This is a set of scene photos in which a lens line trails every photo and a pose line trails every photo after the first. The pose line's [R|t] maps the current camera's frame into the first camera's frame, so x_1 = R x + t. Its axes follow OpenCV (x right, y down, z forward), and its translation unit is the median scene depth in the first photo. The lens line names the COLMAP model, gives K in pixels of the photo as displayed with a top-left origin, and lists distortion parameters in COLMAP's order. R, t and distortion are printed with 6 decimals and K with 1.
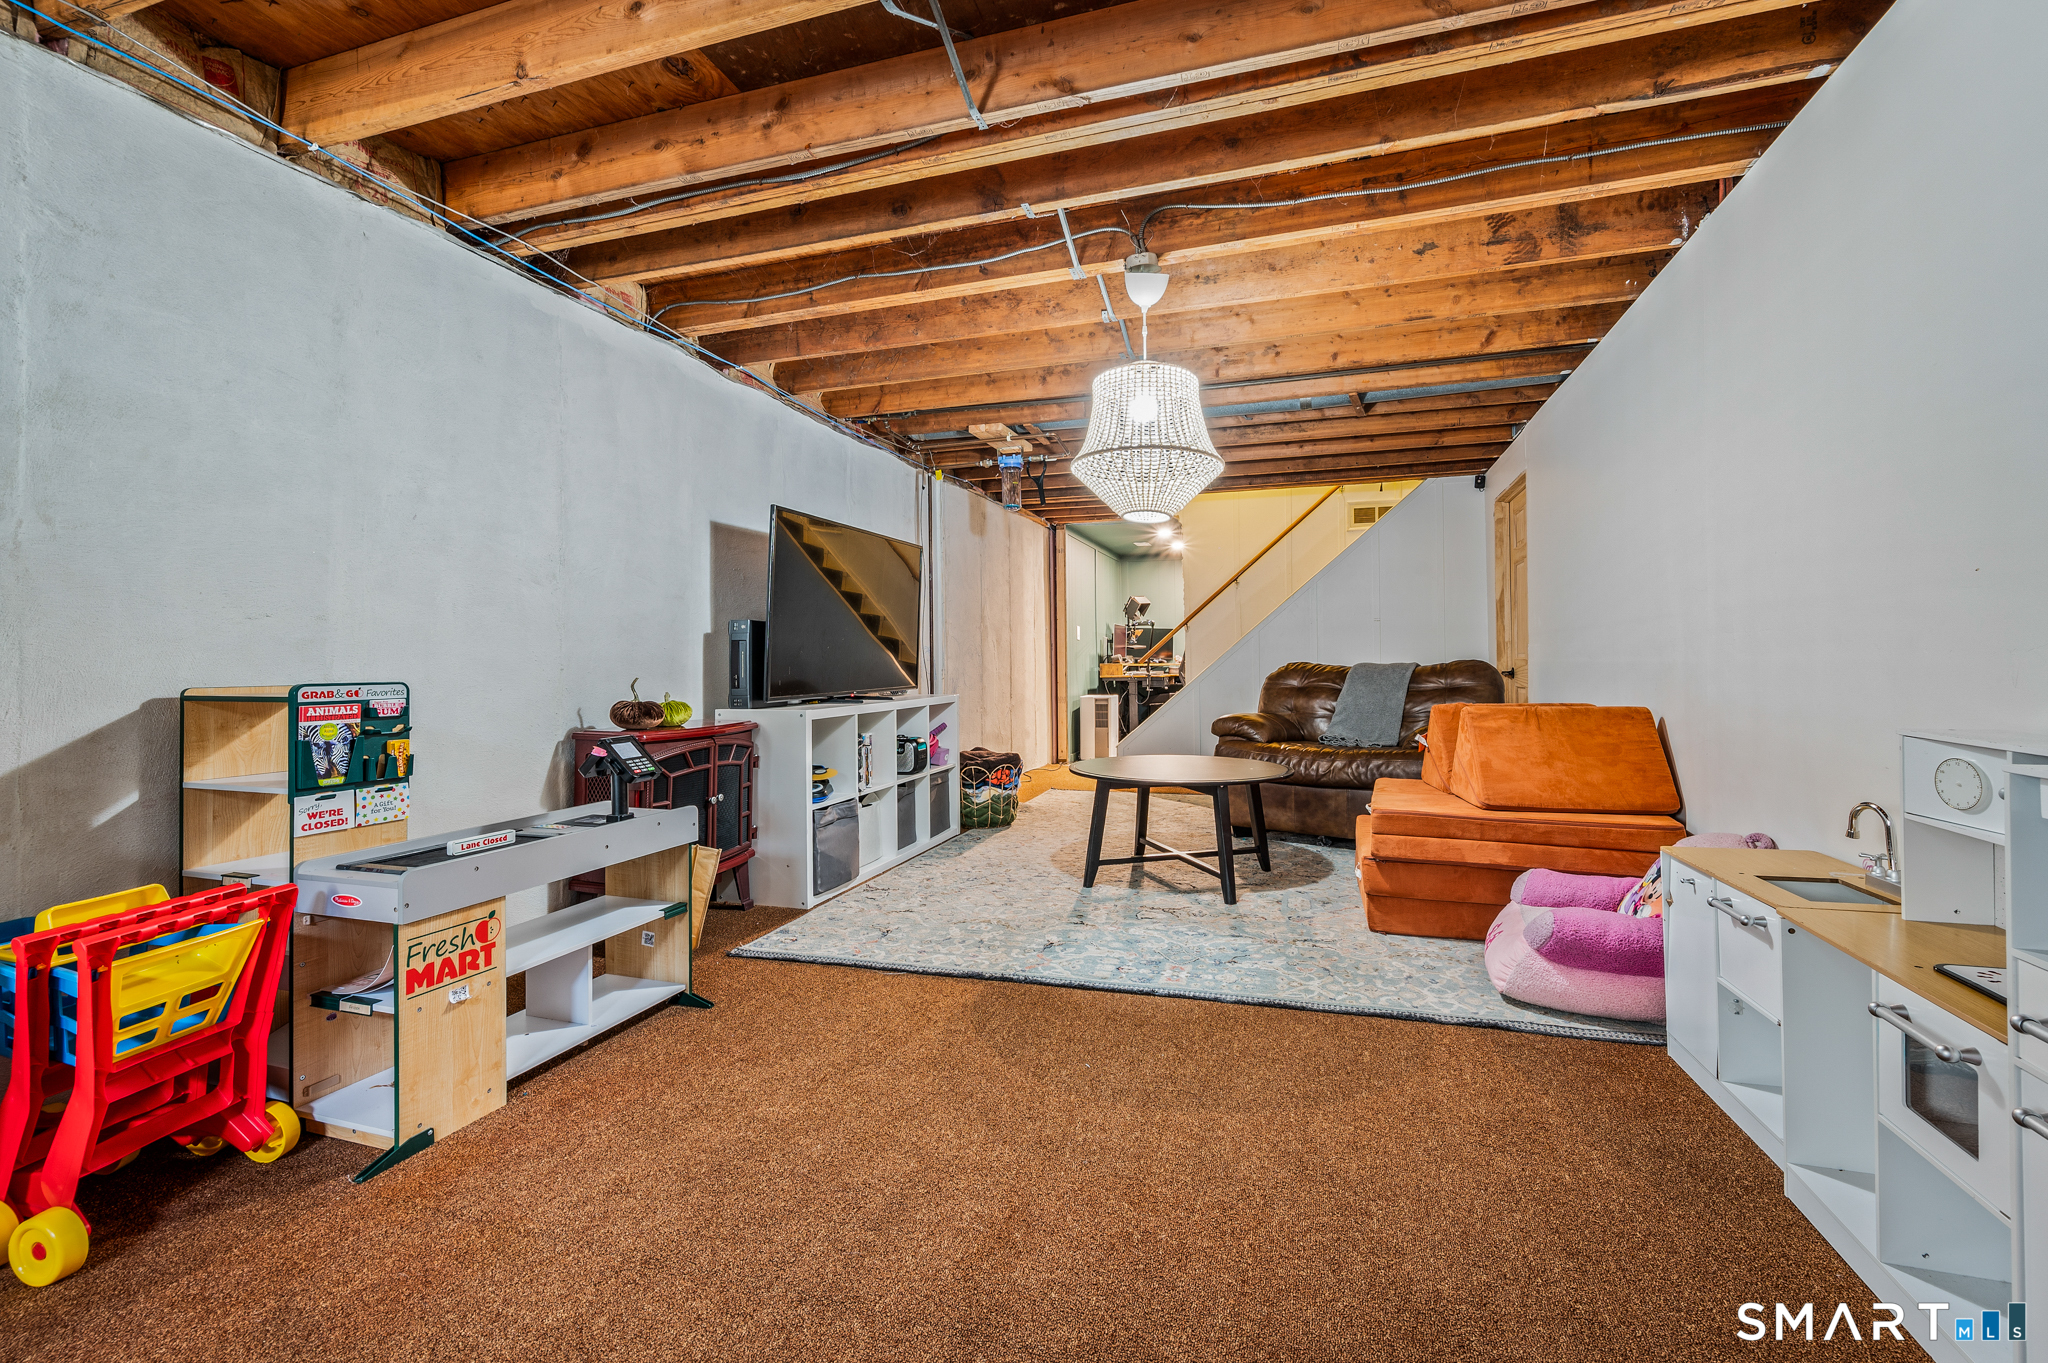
lens RADIAL K [[836.4, 0, 1028.7], [0, 836.4, 664.3], [0, 0, 1]] dist [-0.000339, -0.000269]
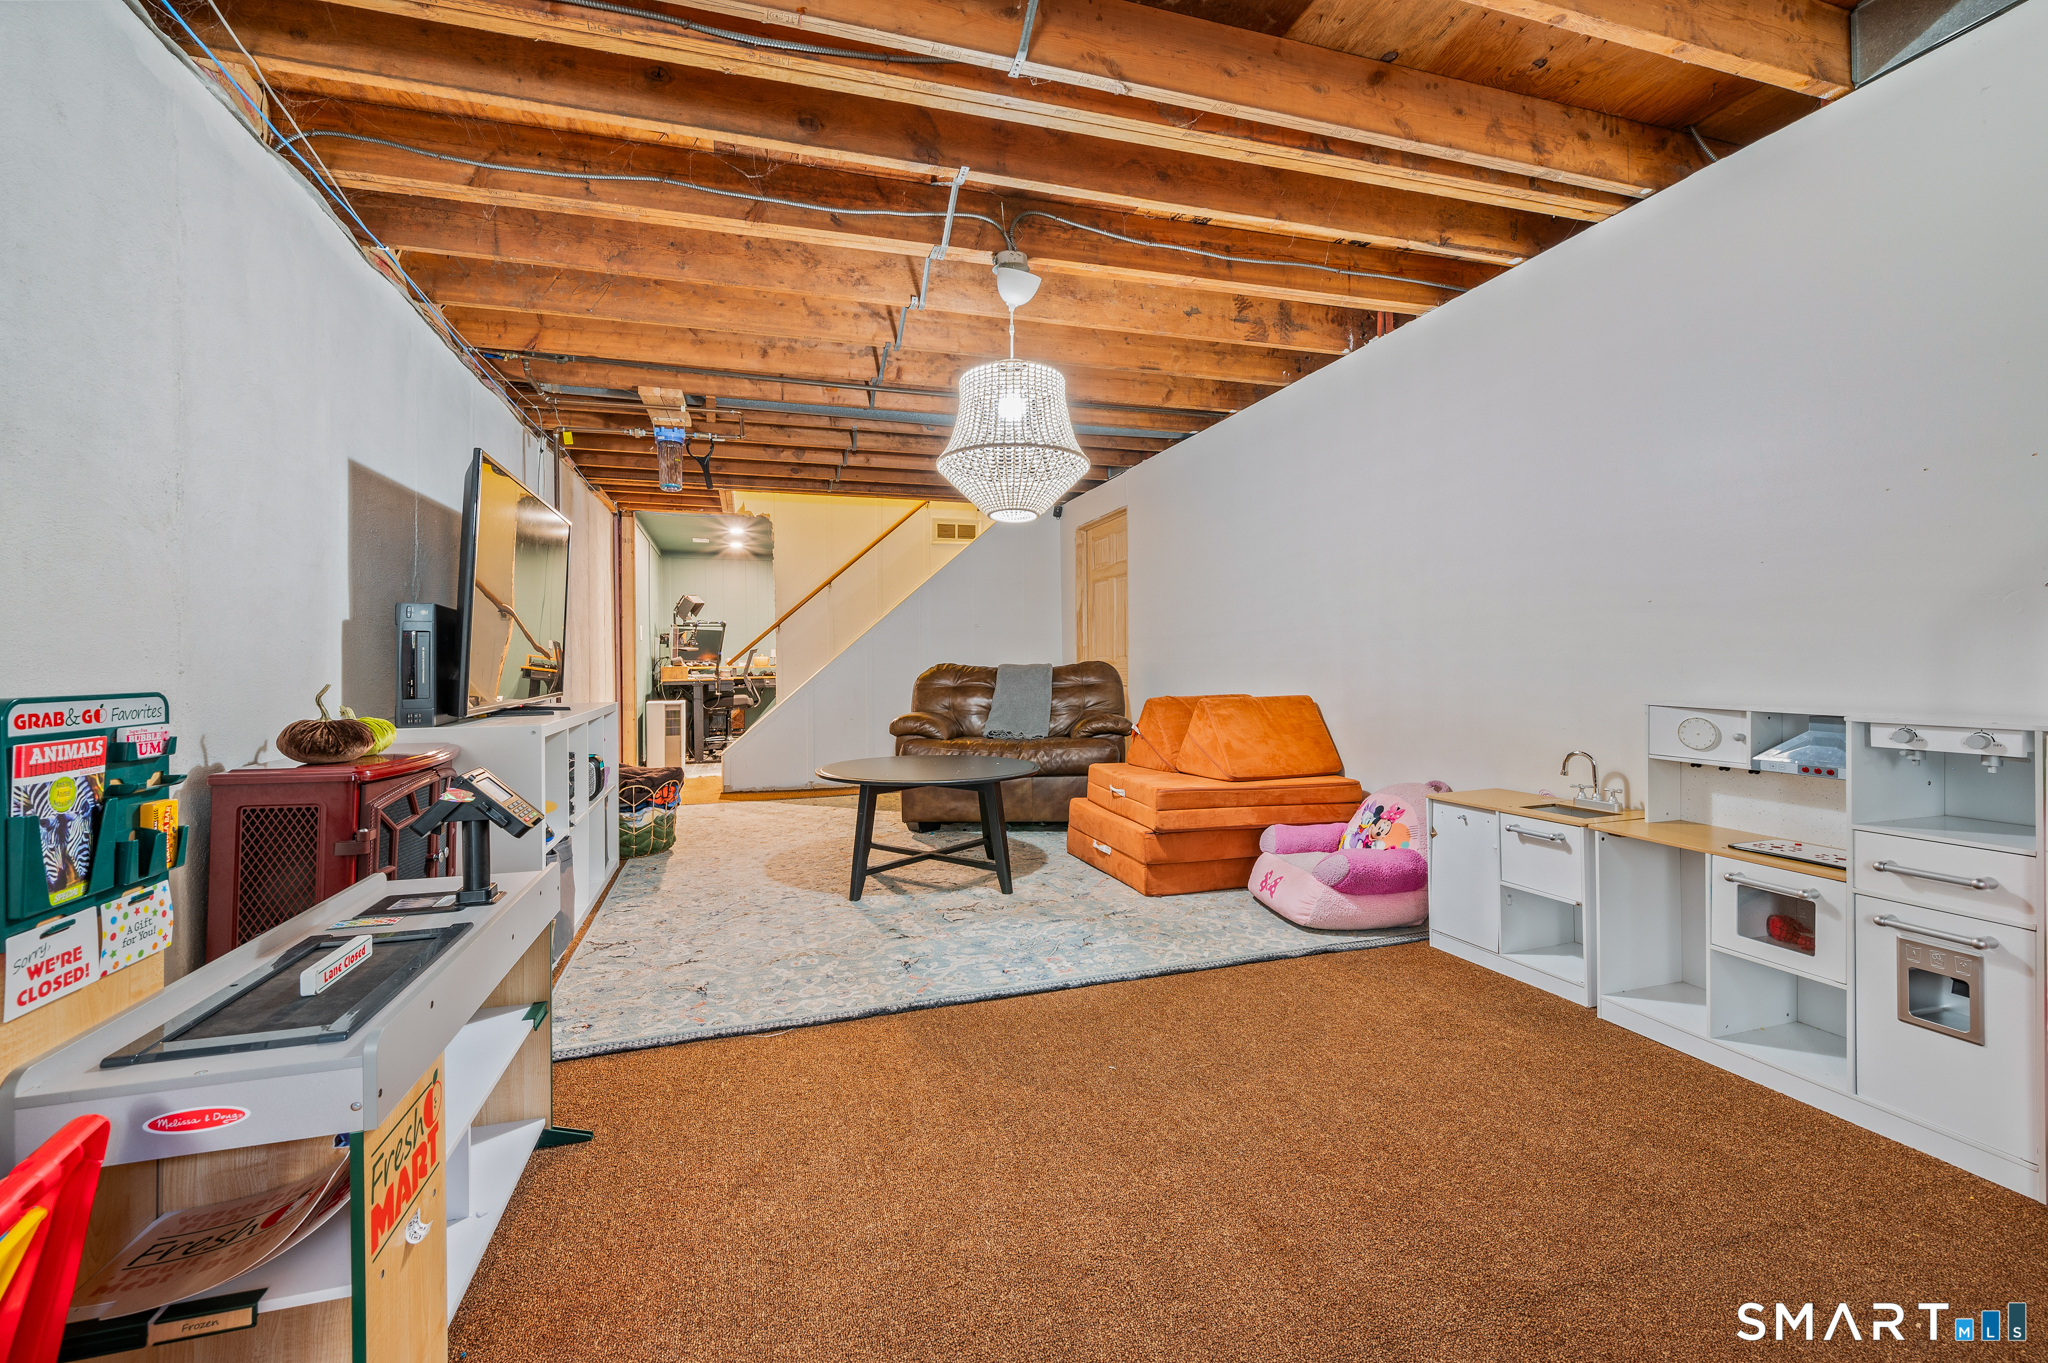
lens RADIAL K [[812.9, 0, 1031.4], [0, 812.9, 666.7], [0, 0, 1]] dist [-0.000208, -0.000251]
pose [[0.838370, -0.003096, 0.545093, -0.355277], [0.003640, 0.999993, 0.000082, 0.004194], [-0.545090, 0.001916, 0.838375, 0.165110]]
